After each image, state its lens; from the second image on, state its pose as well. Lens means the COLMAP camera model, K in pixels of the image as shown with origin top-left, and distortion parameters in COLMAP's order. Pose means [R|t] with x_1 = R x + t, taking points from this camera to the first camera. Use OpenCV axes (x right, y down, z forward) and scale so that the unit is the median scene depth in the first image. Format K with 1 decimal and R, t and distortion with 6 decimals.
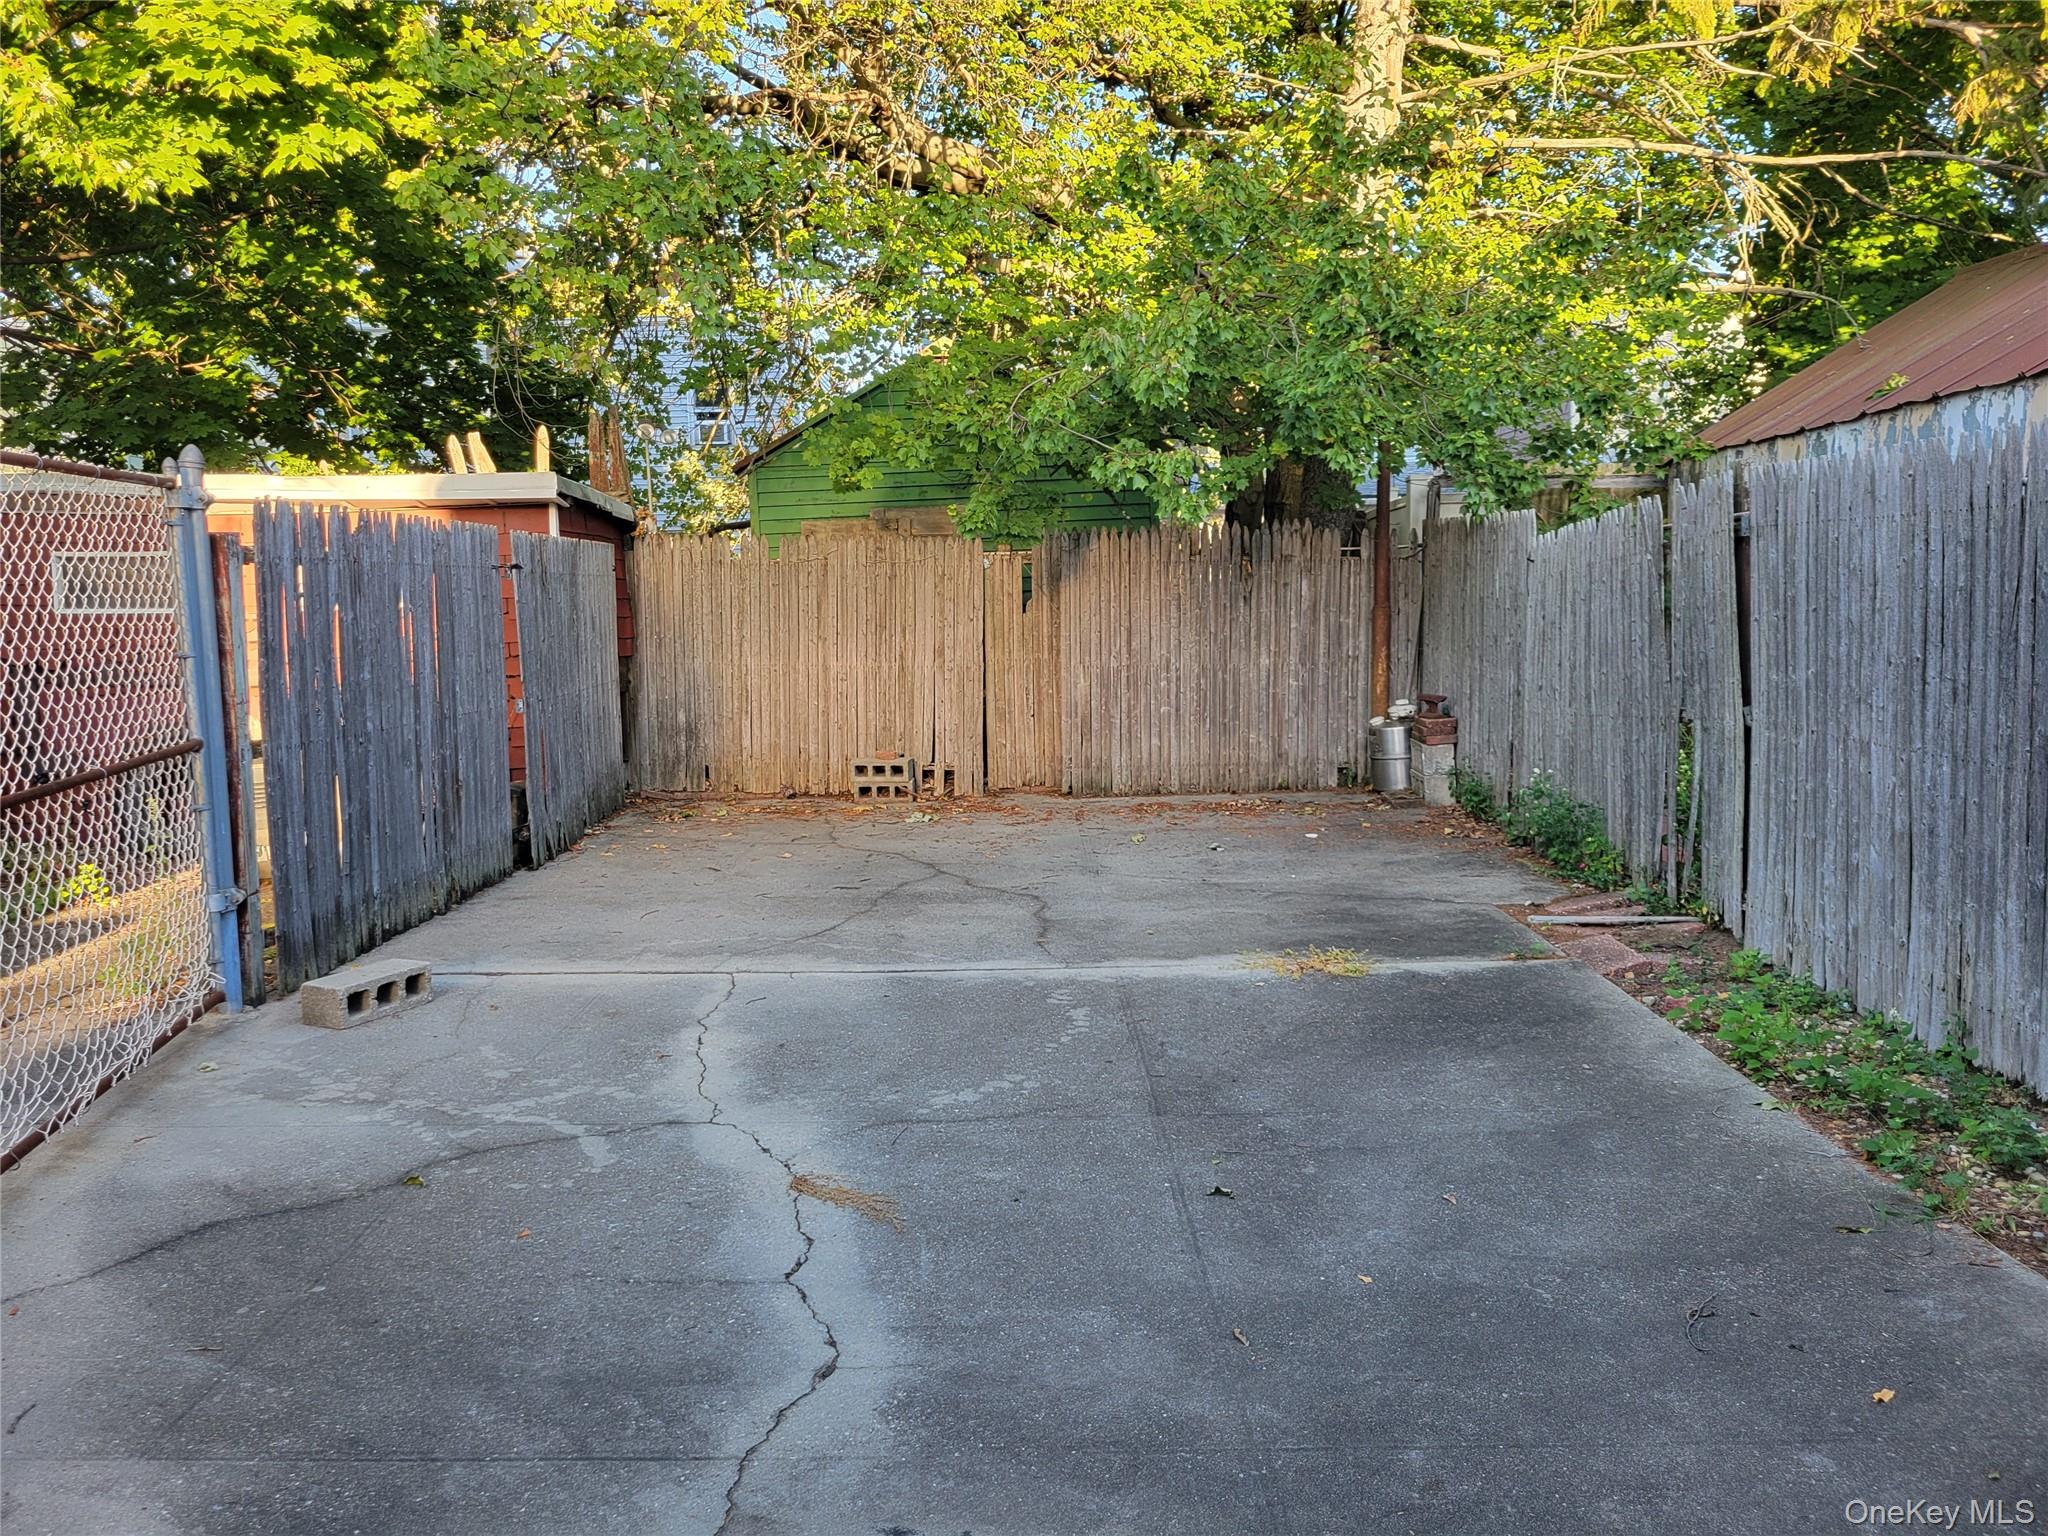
lens RADIAL K [[1572.2, 0, 1031.7], [0, 1572.2, 766.3], [0, 0, 1]] dist [0.048331, -0.018472]
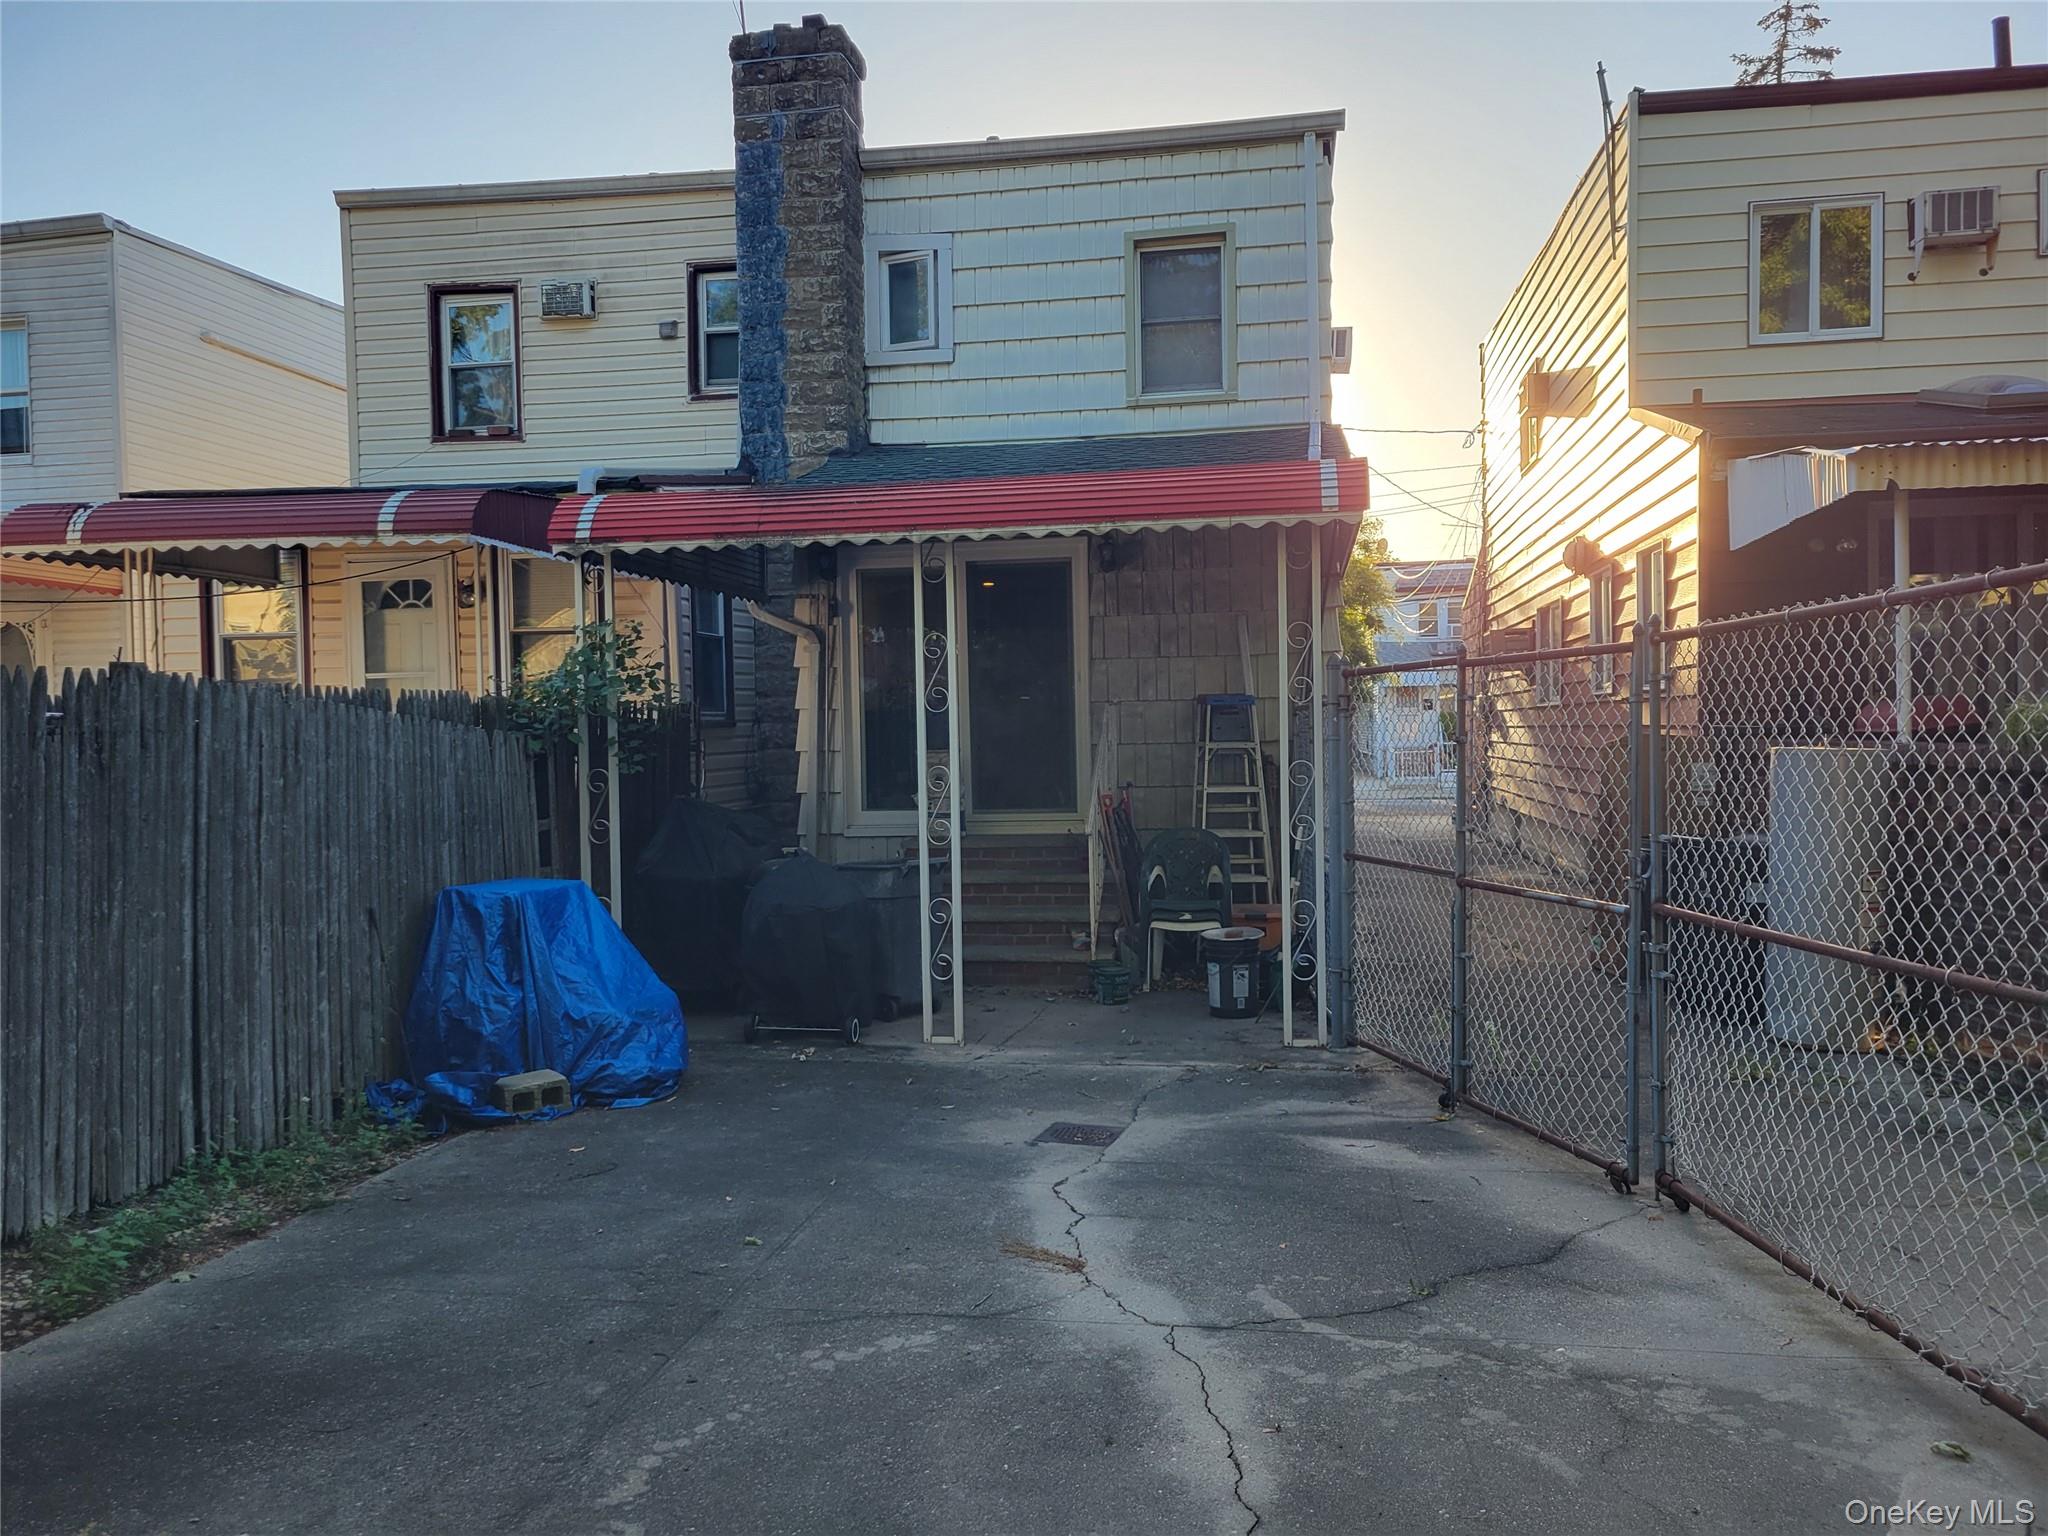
lens RADIAL K [[1572.2, 0, 998.7], [0, 1572.2, 758.7], [0, 0, 1]] dist [0.048331, -0.018472]
pose [[-0.982293, 0.034902, 0.184070, -0.316881], [0.057132, 0.991501, 0.116885, -0.251207], [-0.178426, 0.125332, -0.975938, 2.093147]]
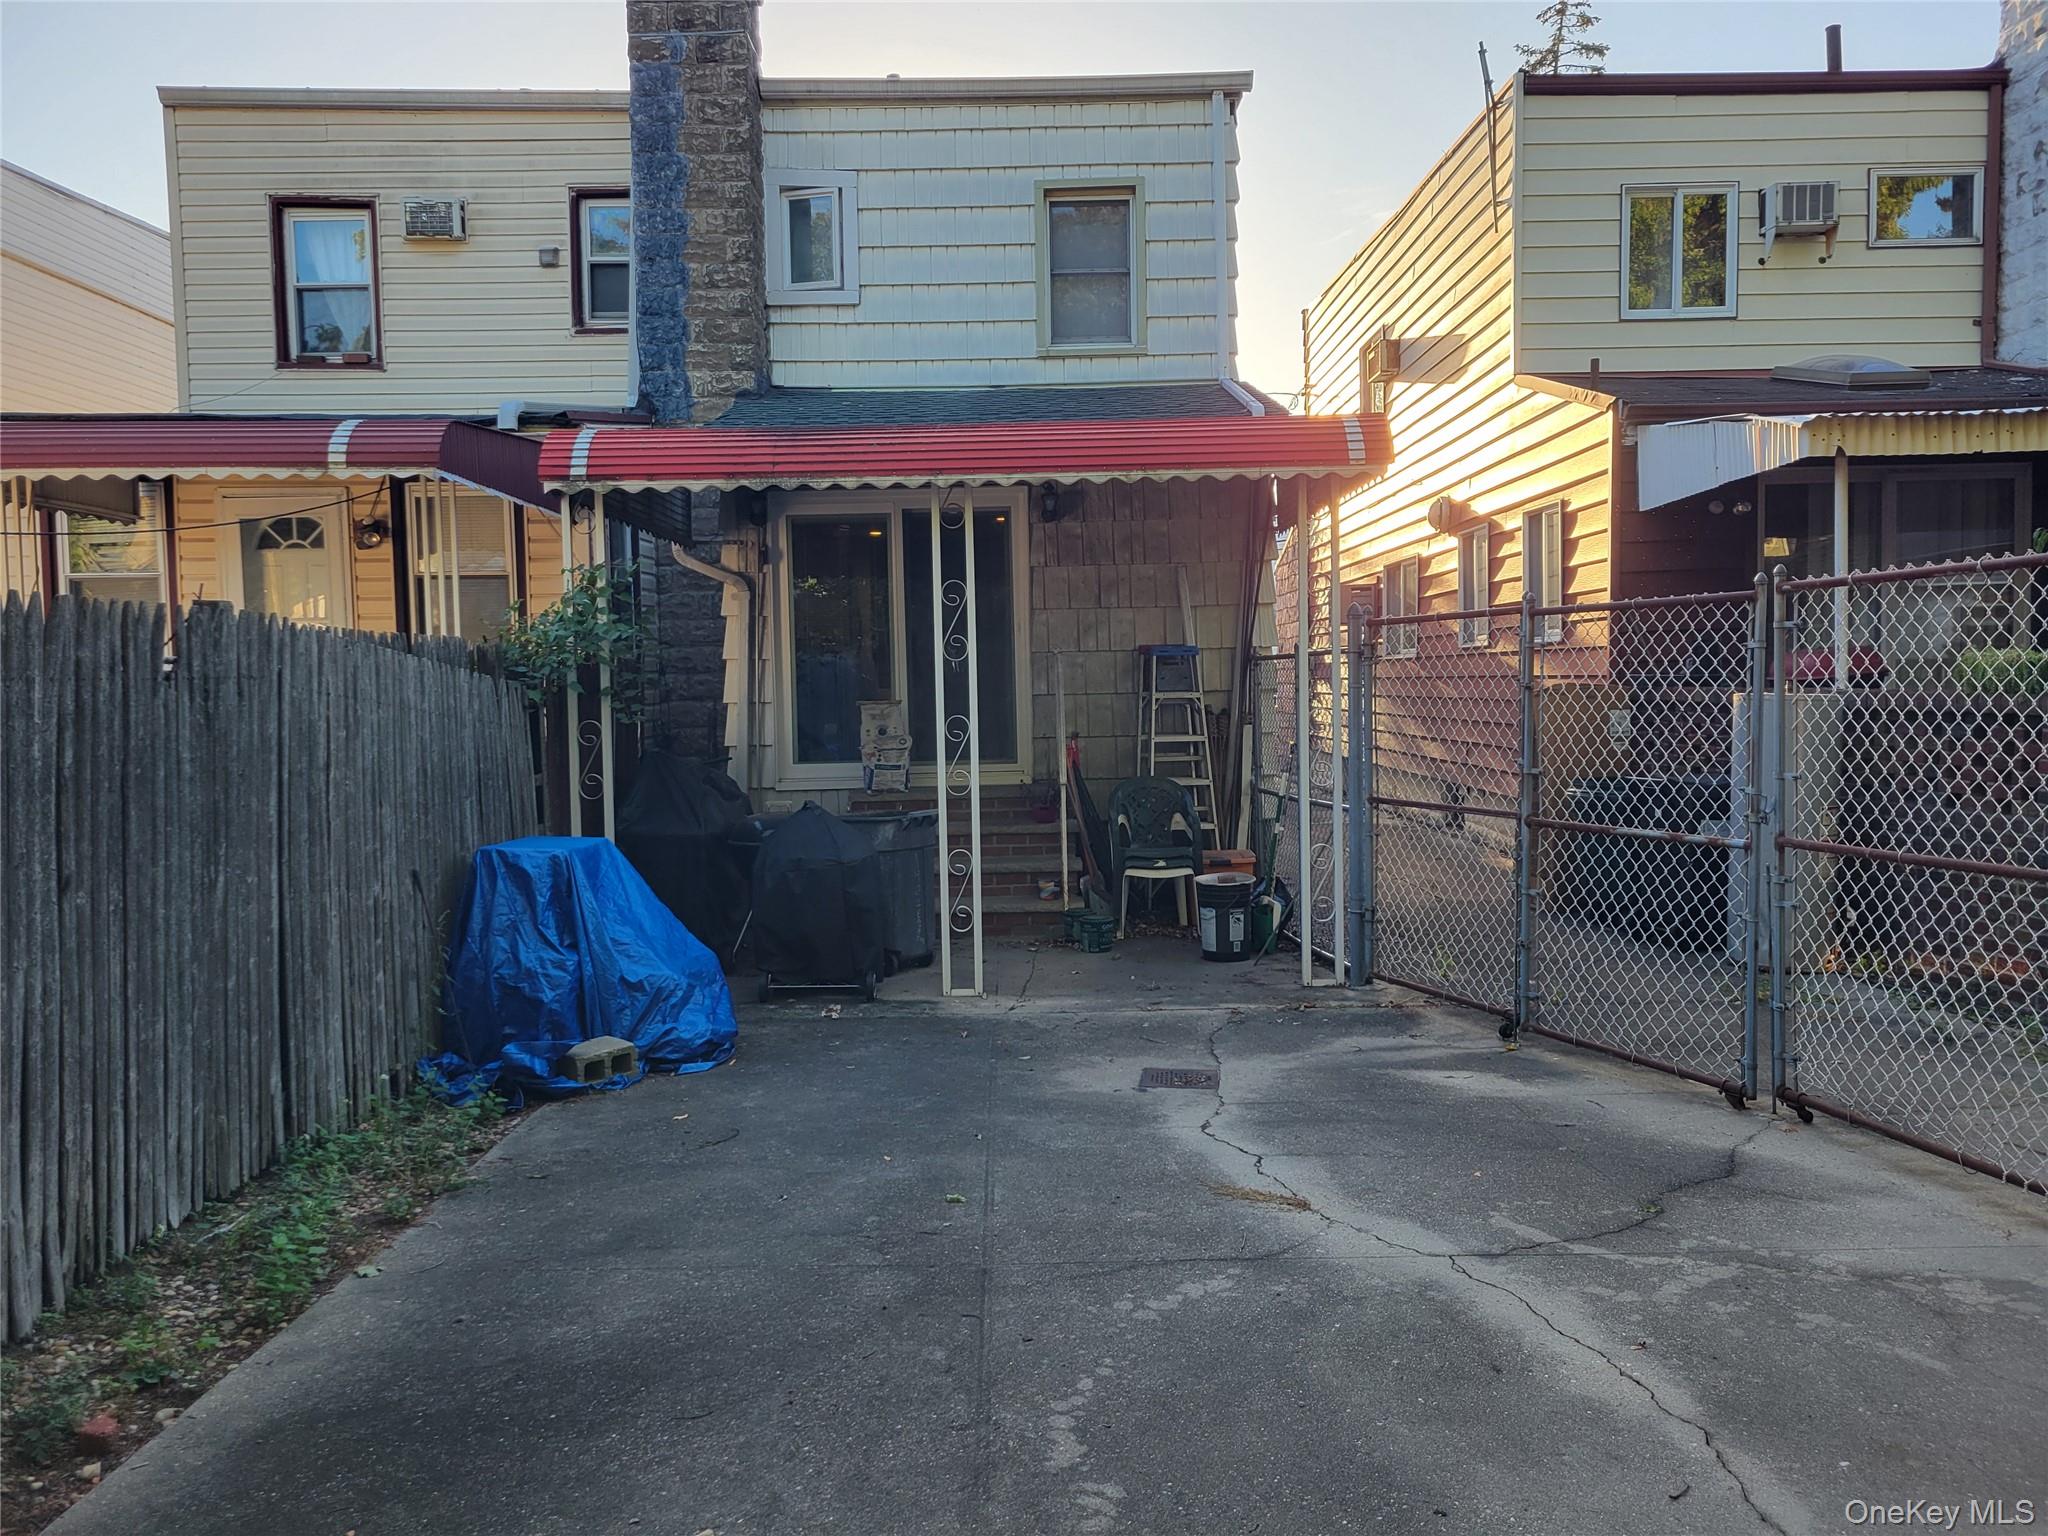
lens RADIAL K [[1572.2, 0, 1009.7], [0, 1572.2, 747.0], [0, 0, 1]] dist [0.048331, -0.018472]
pose [[-0.999138, 0.039639, 0.012318, 0.044994], [0.041016, 0.988402, 0.146215, -0.258817], [-0.006379, 0.146595, -0.989176, 2.109164]]
